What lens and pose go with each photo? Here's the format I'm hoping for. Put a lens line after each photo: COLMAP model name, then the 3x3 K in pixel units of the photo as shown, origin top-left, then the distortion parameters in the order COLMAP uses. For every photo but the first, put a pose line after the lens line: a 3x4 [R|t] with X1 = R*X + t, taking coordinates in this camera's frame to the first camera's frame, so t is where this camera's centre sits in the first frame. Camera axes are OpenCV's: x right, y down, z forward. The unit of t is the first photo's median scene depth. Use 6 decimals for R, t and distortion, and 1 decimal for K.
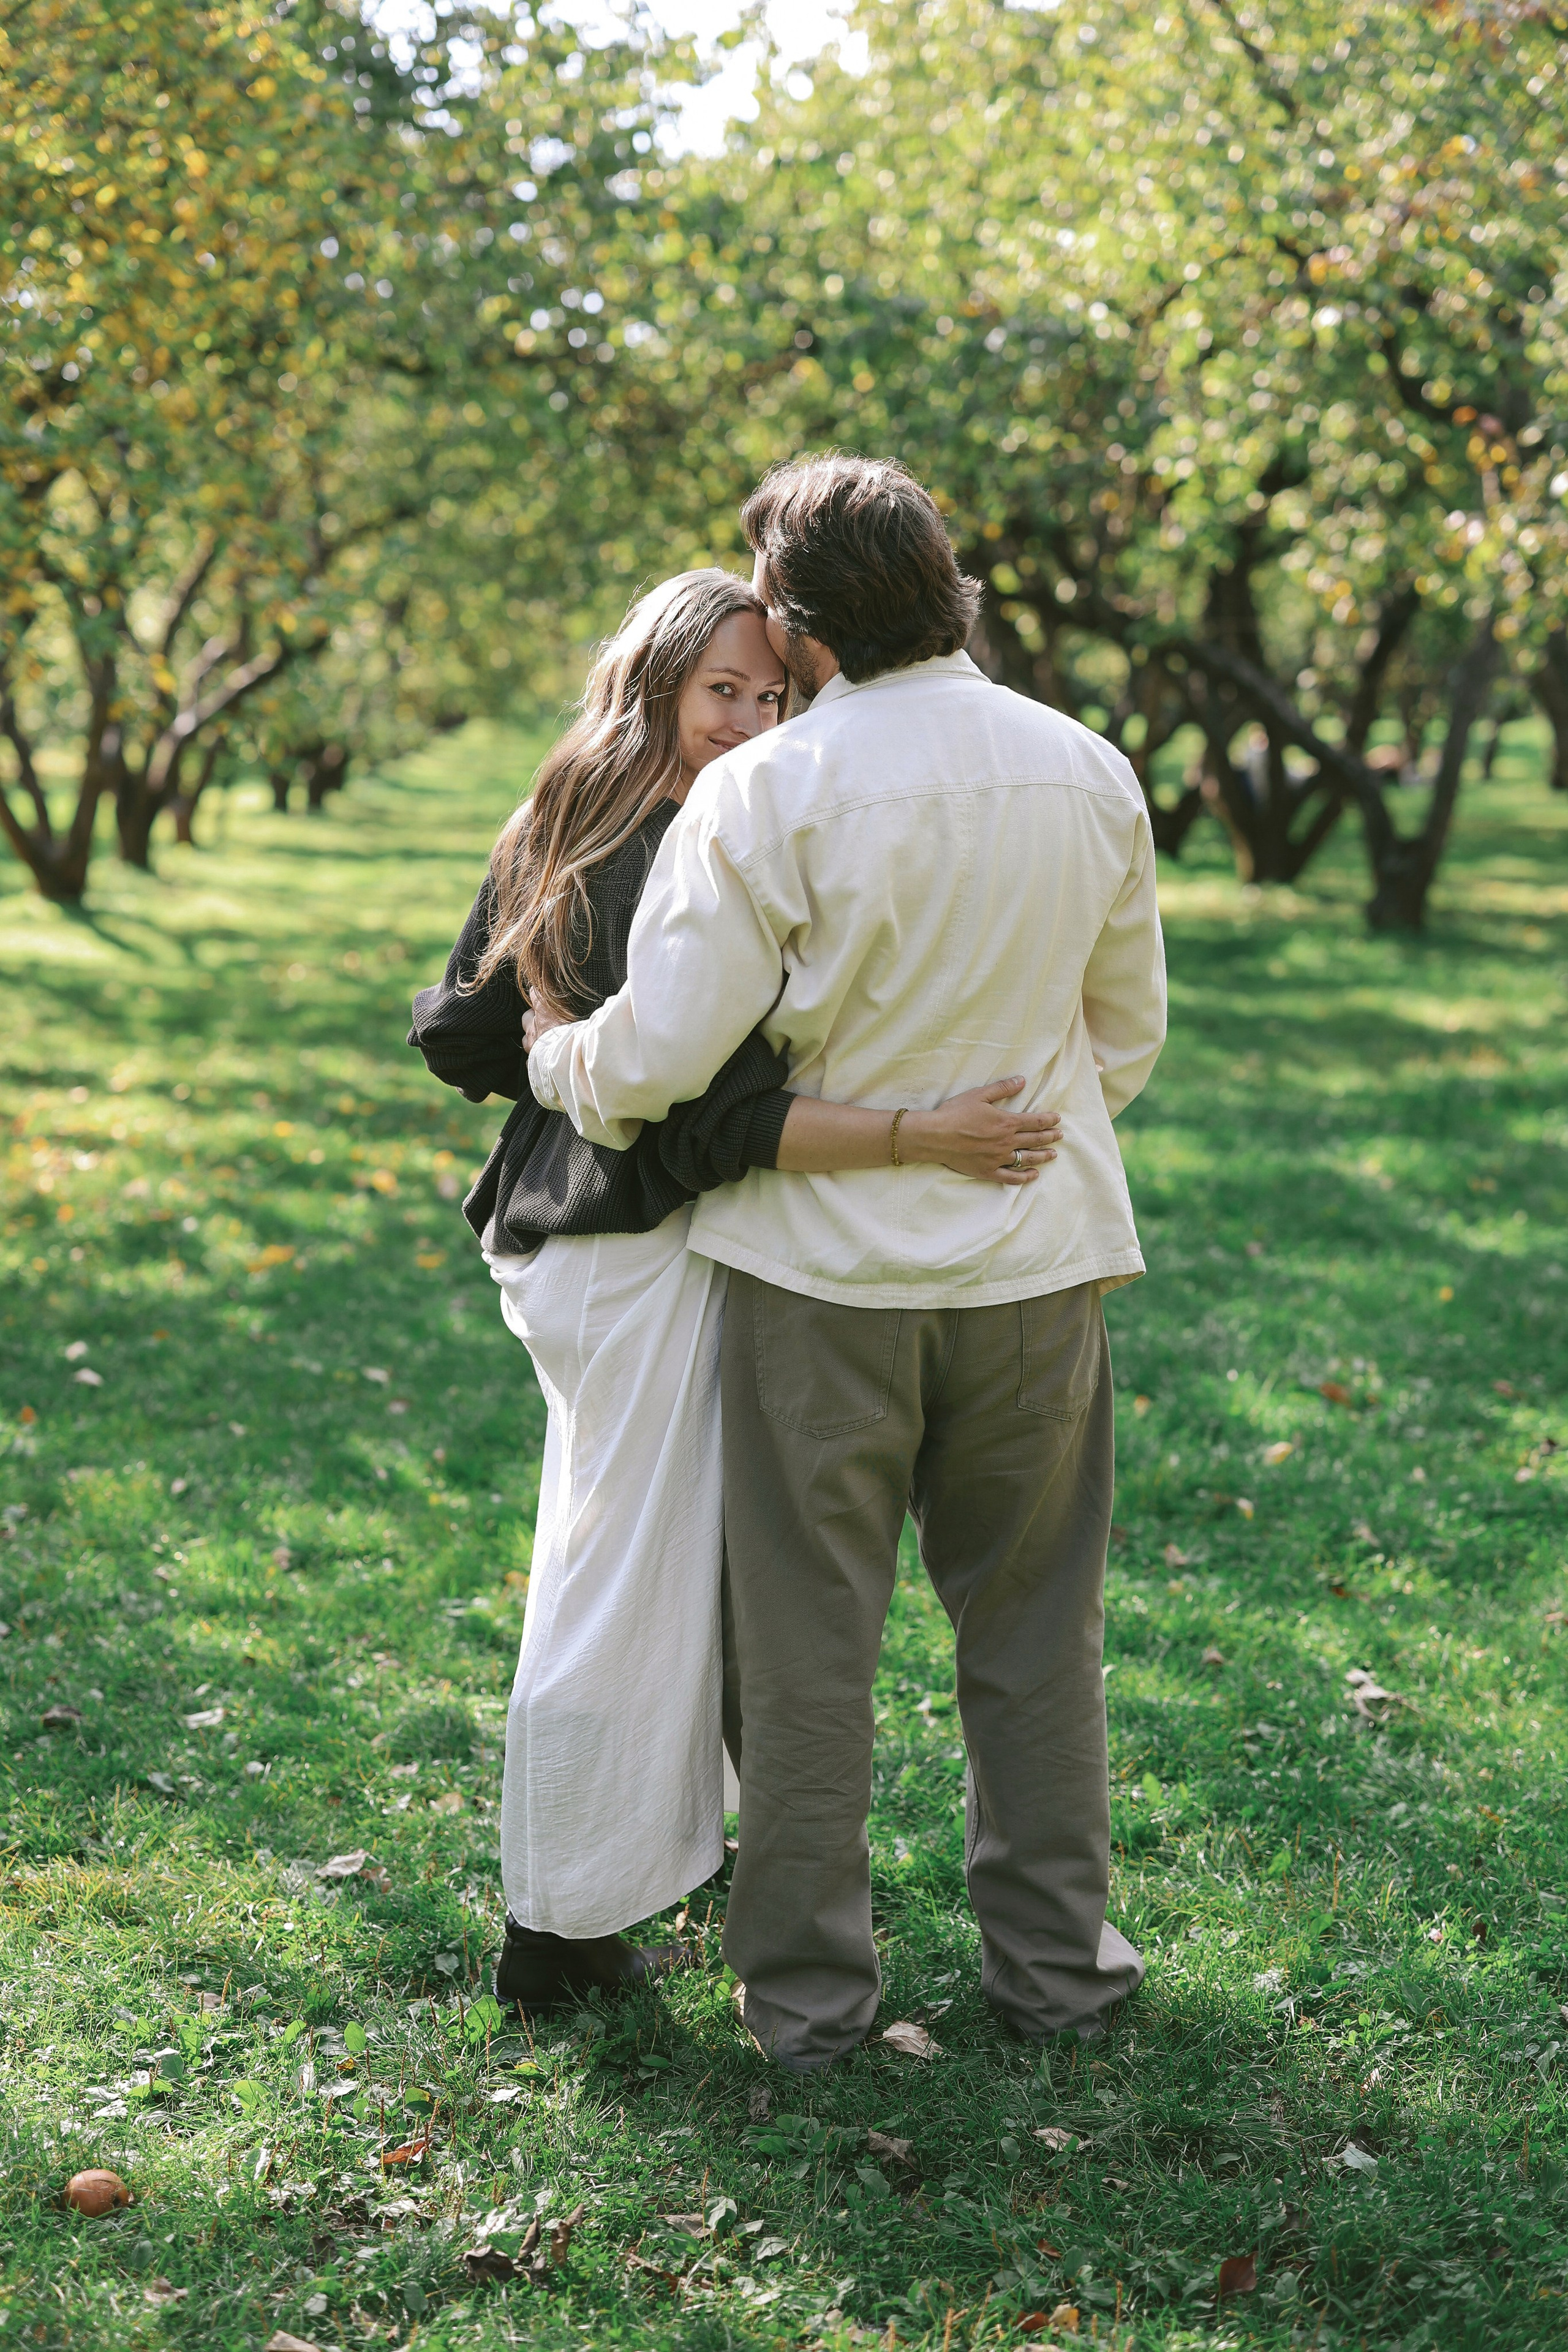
lens RADIAL K [[3299.9, 0, 815.7], [0, 3299.9, 1173.7], [0, 0, 1]] dist [-0.087428, 0.108853]
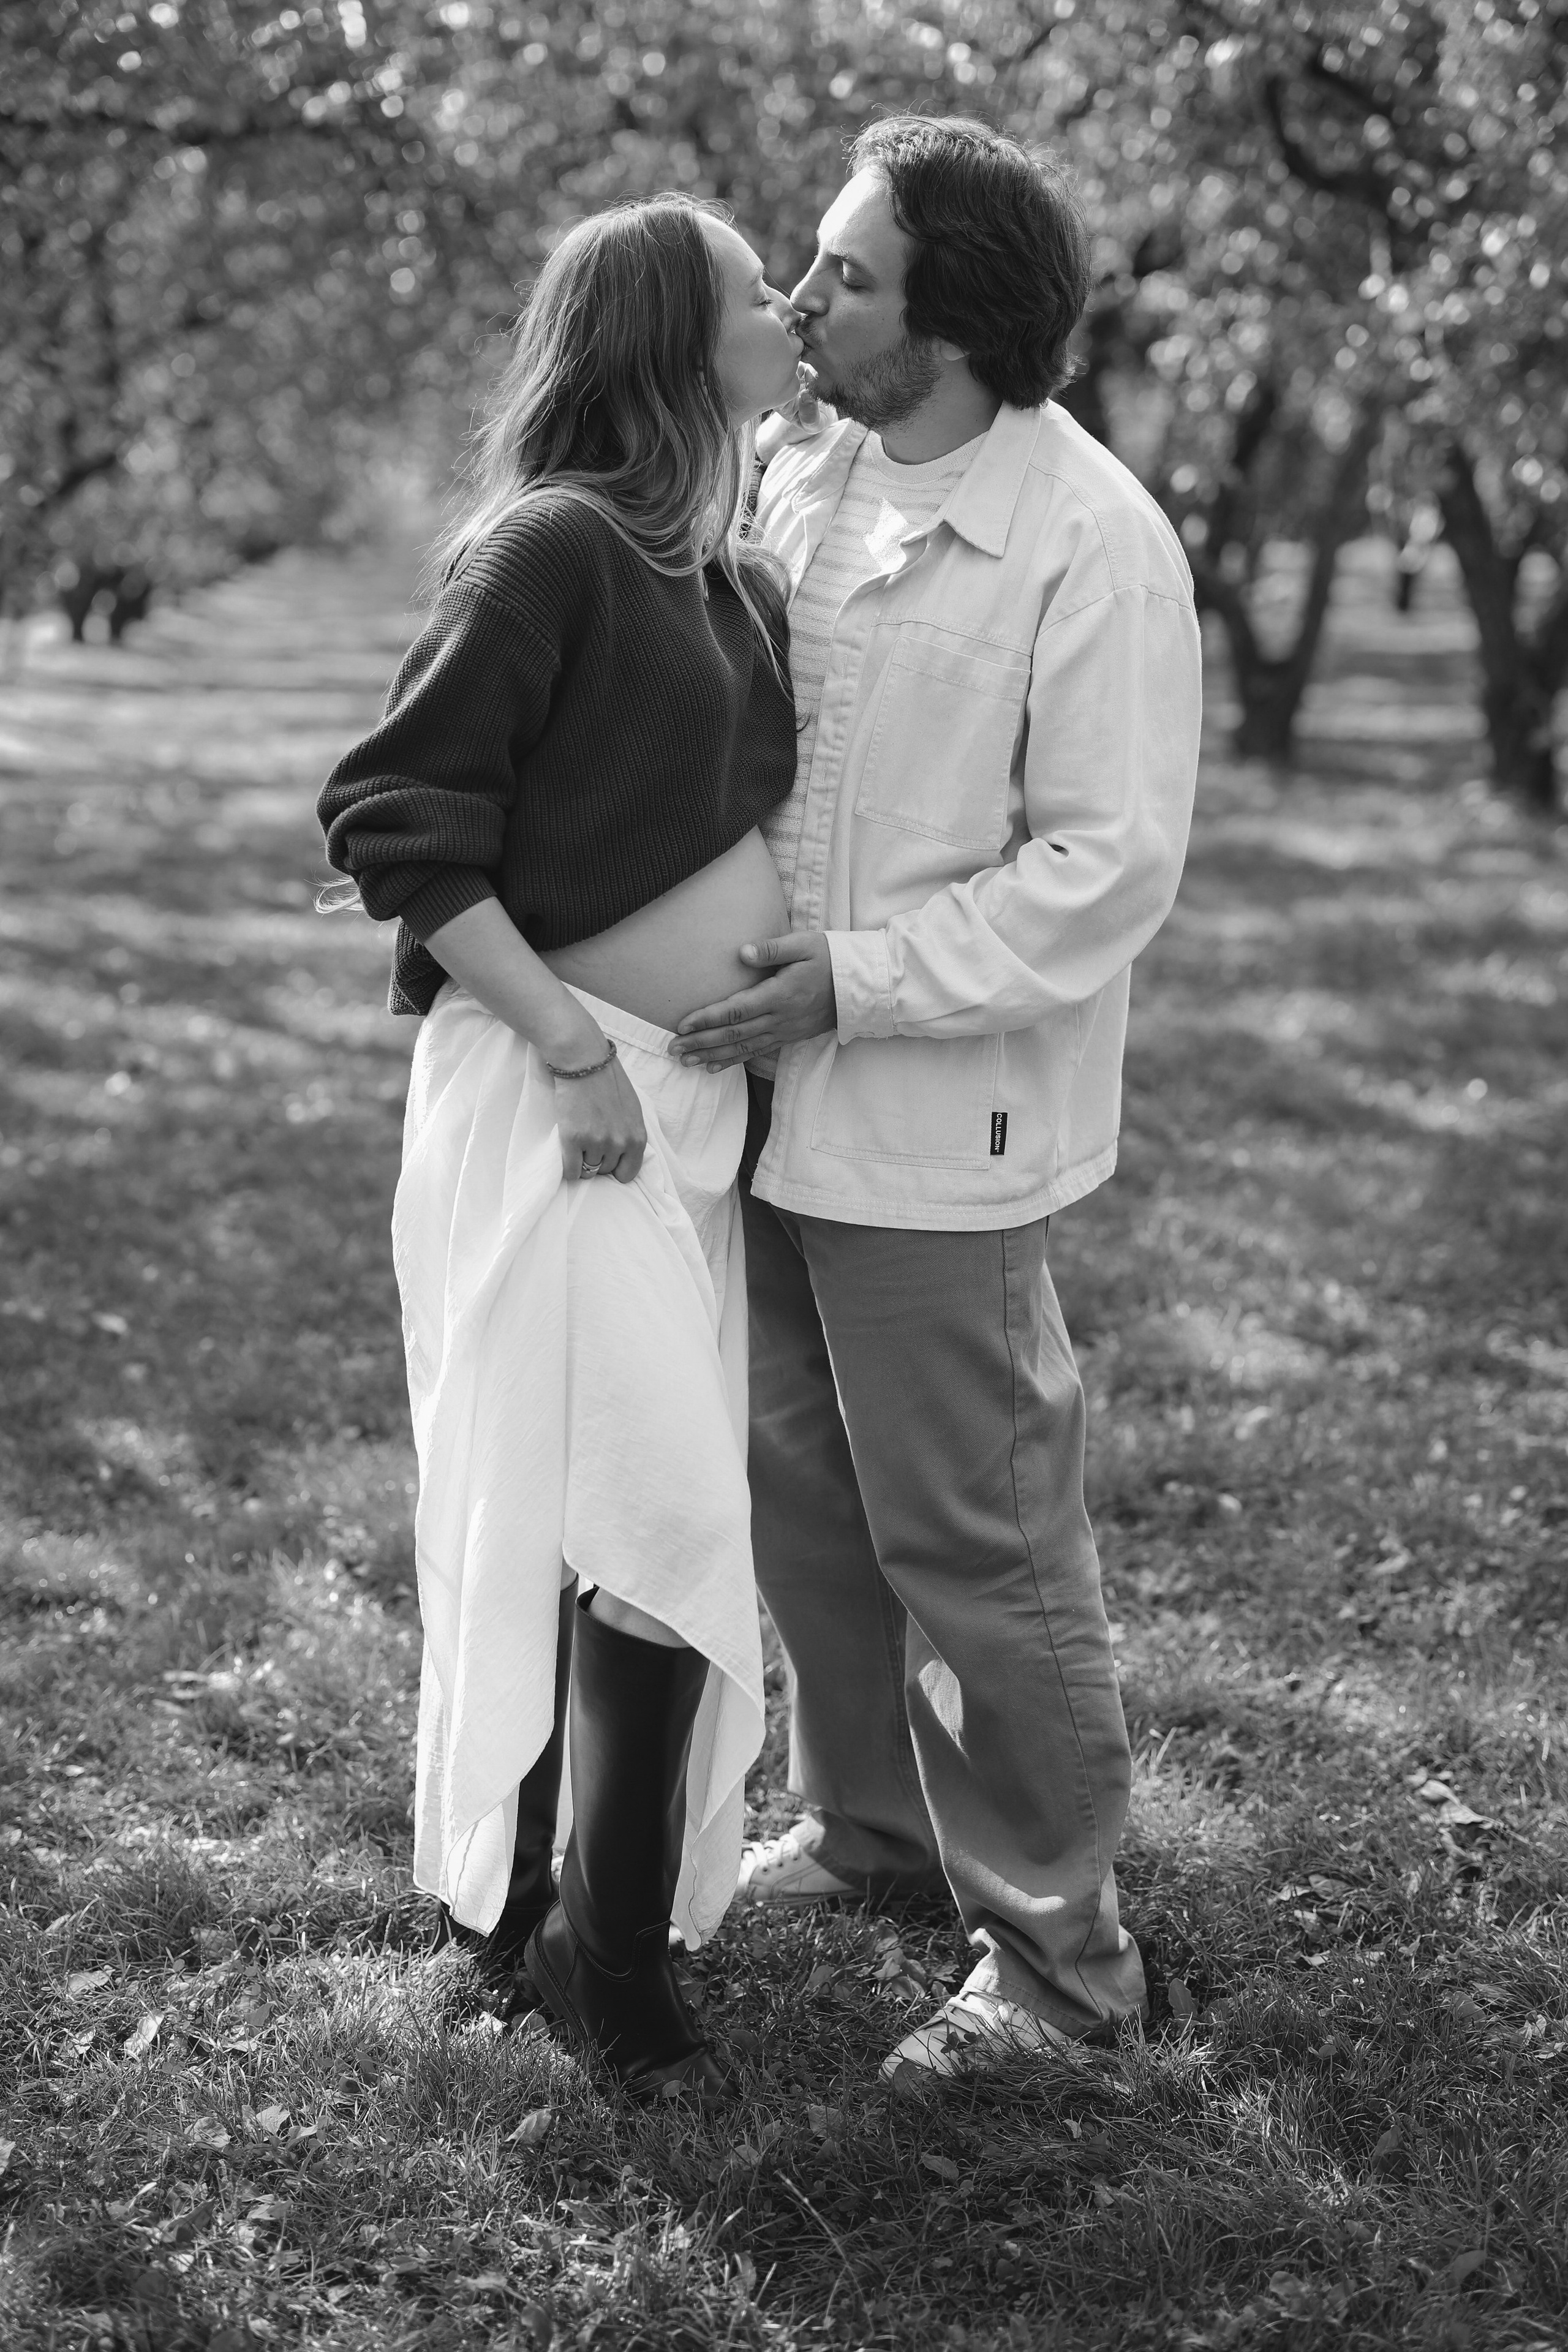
lens RADIAL K [[3299.9, 0, 815.7], [0, 3299.9, 1173.7], [0, 0, 1]] dist [-0.087428, 0.108853]
pose [[0.998560, -0.015370, 0.051390, -0.001781], [0.012756, 0.998627, 0.050810, -0.006842], [-0.052101, -0.050082, 0.997385, 0.101293]]
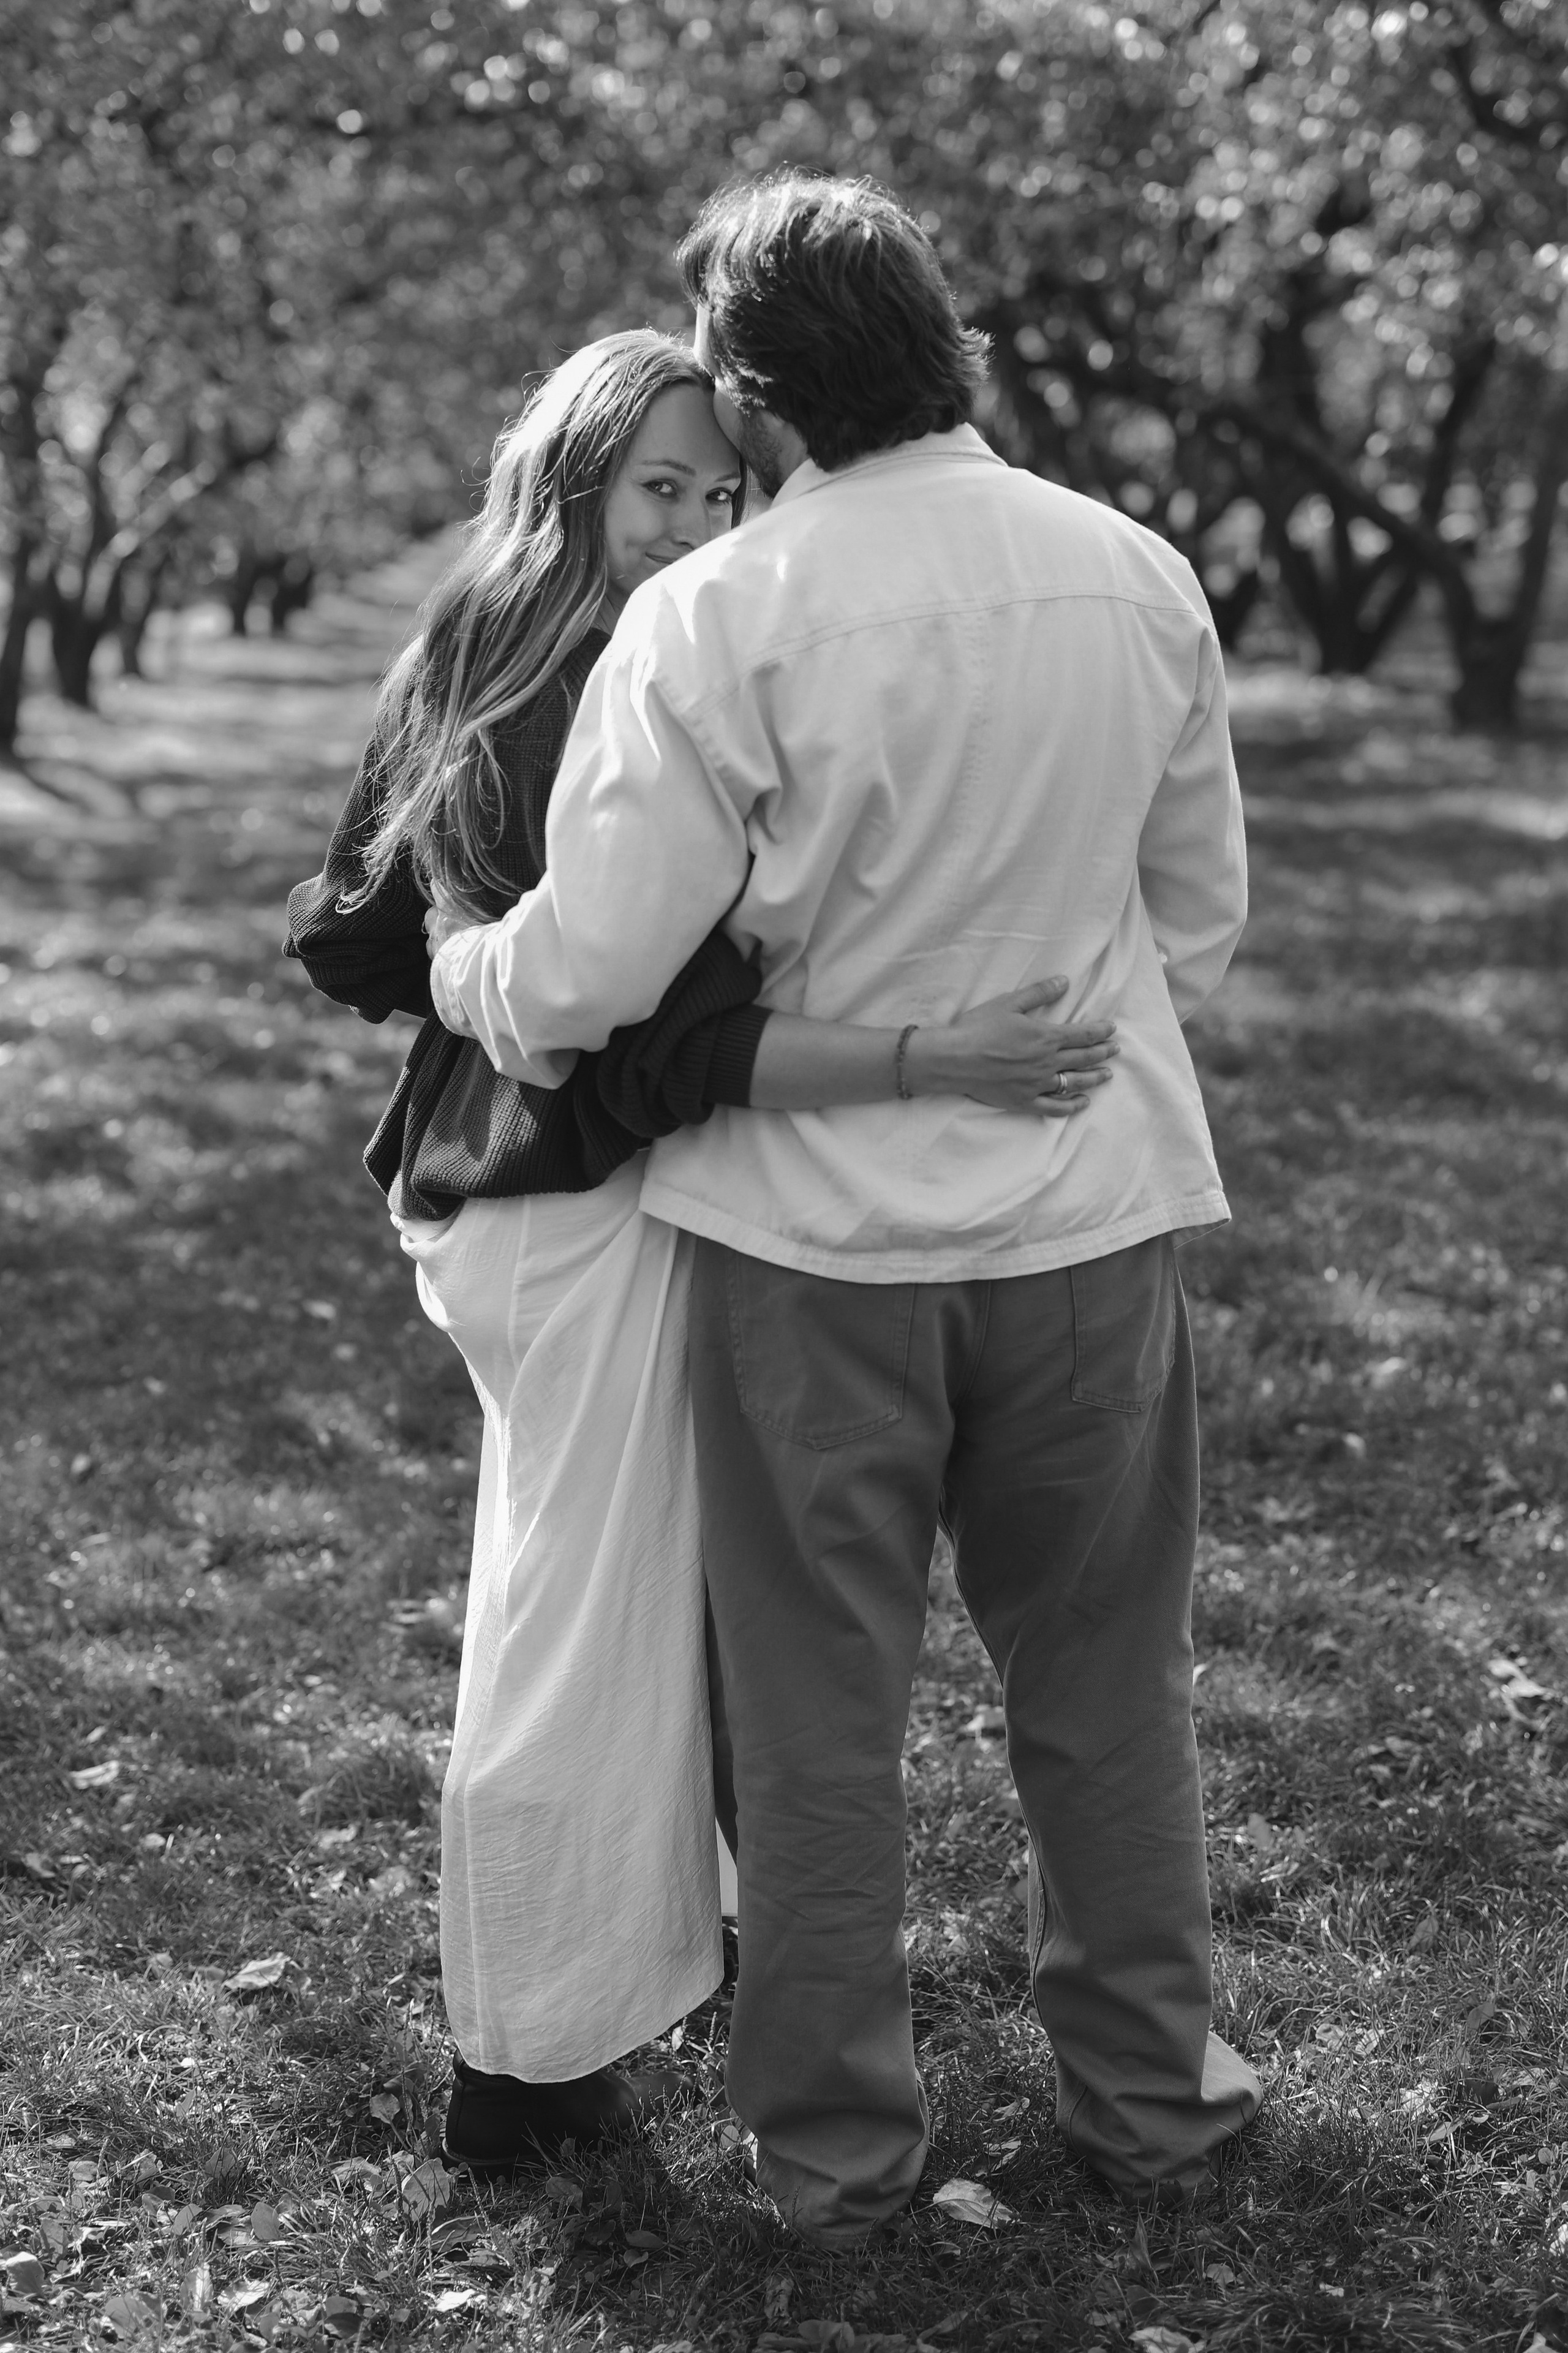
lens RADIAL K [[3594.8, 0, 863.3], [0, 3594.8, 1112.5], [0, 0, 1]] dist [-0.051668, -0.038317]
pose [[0.999226, -0.039278, 0.001987, 0.003192], [0.039202, 0.998794, 0.029563, -0.006031], [-0.003145, -0.029462, 0.999561, 0.039596]]
